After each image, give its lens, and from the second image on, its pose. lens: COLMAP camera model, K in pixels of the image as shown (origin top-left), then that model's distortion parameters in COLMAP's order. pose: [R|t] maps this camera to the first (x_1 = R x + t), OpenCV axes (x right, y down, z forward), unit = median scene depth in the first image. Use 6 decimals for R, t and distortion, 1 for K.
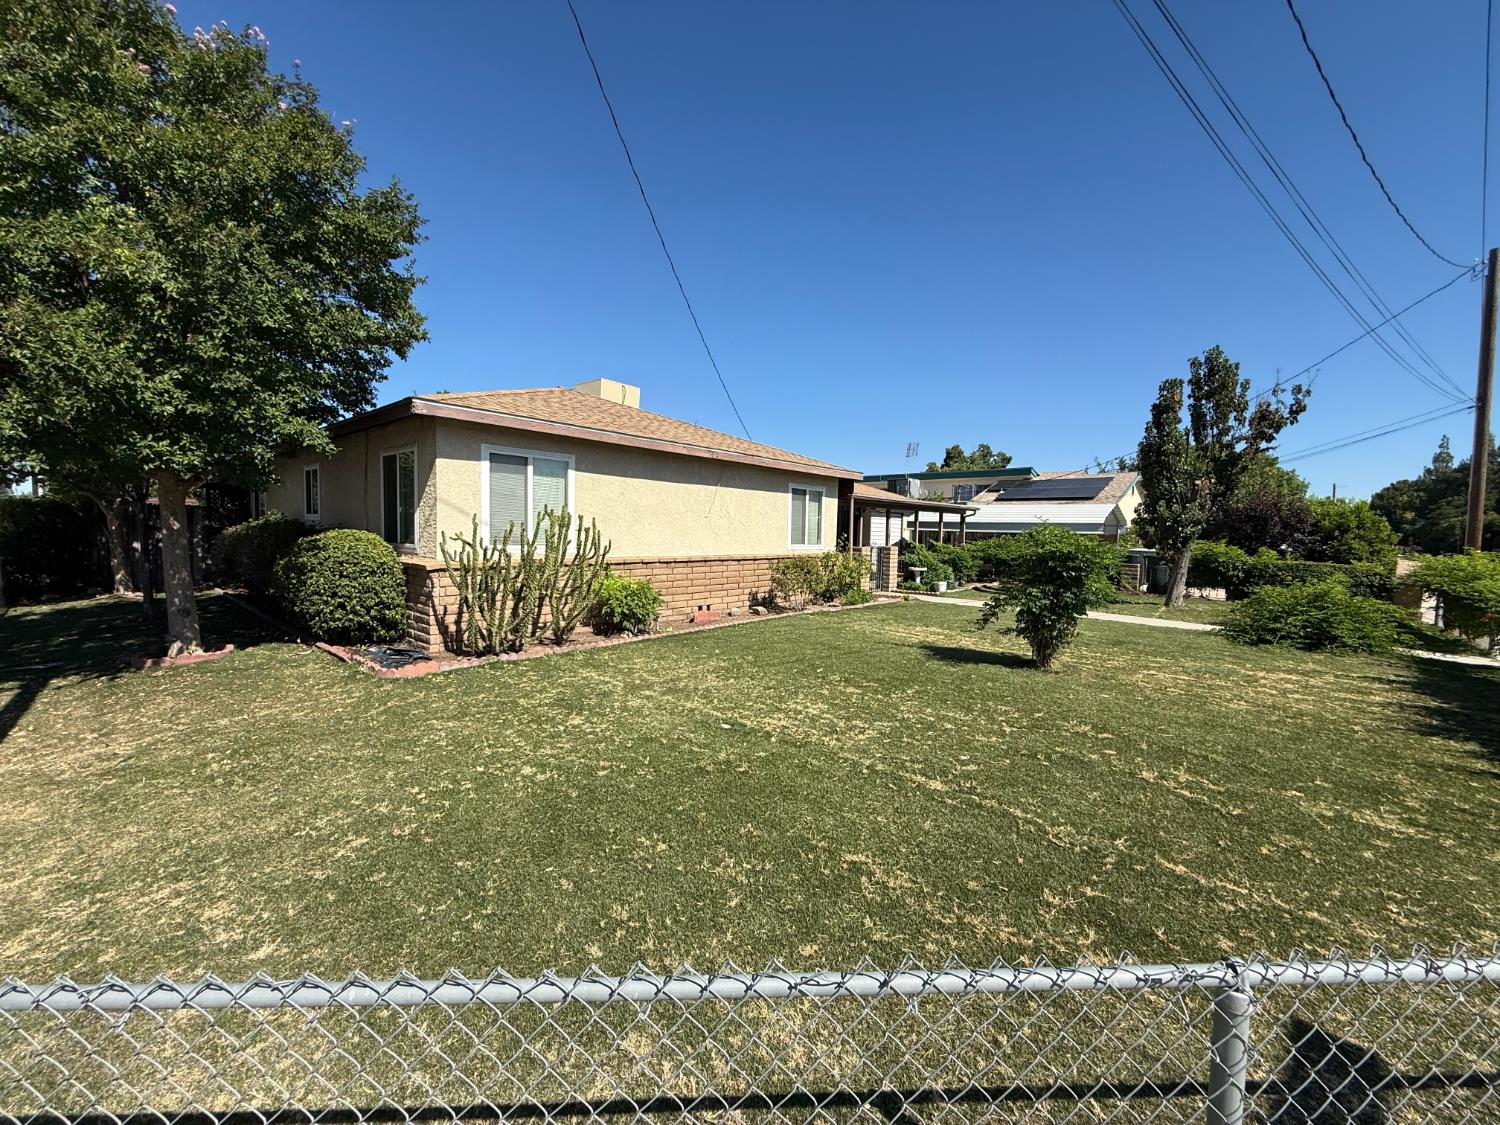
lens RADIAL K [[594.4, 0, 748.9], [0, 594.4, 565.1], [0, 0, 1]] dist [-0.000915, -0.000831]
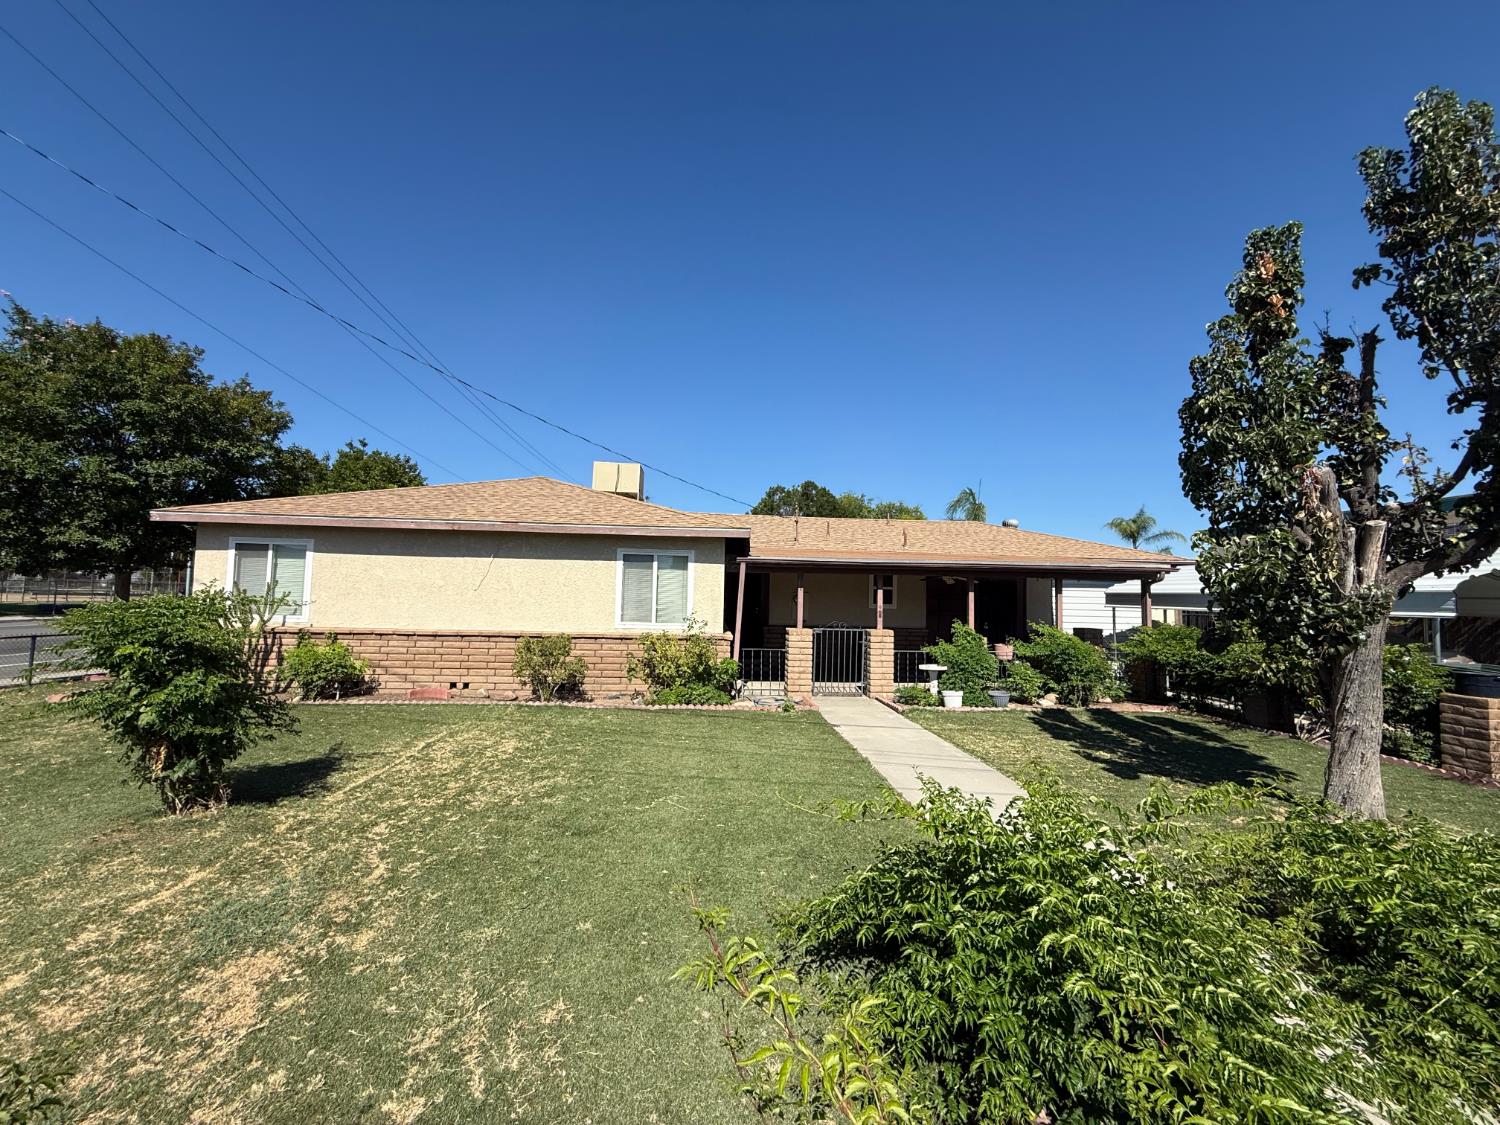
lens RADIAL K [[594.4, 0, 748.9], [0, 594.4, 565.1], [0, 0, 1]] dist [-0.000915, -0.000831]
pose [[0.732853, -0.083781, -0.675210, 0.864444], [-0.038000, 0.985801, -0.163563, 0.019186], [0.679326, 0.145526, 0.719263, 0.571299]]
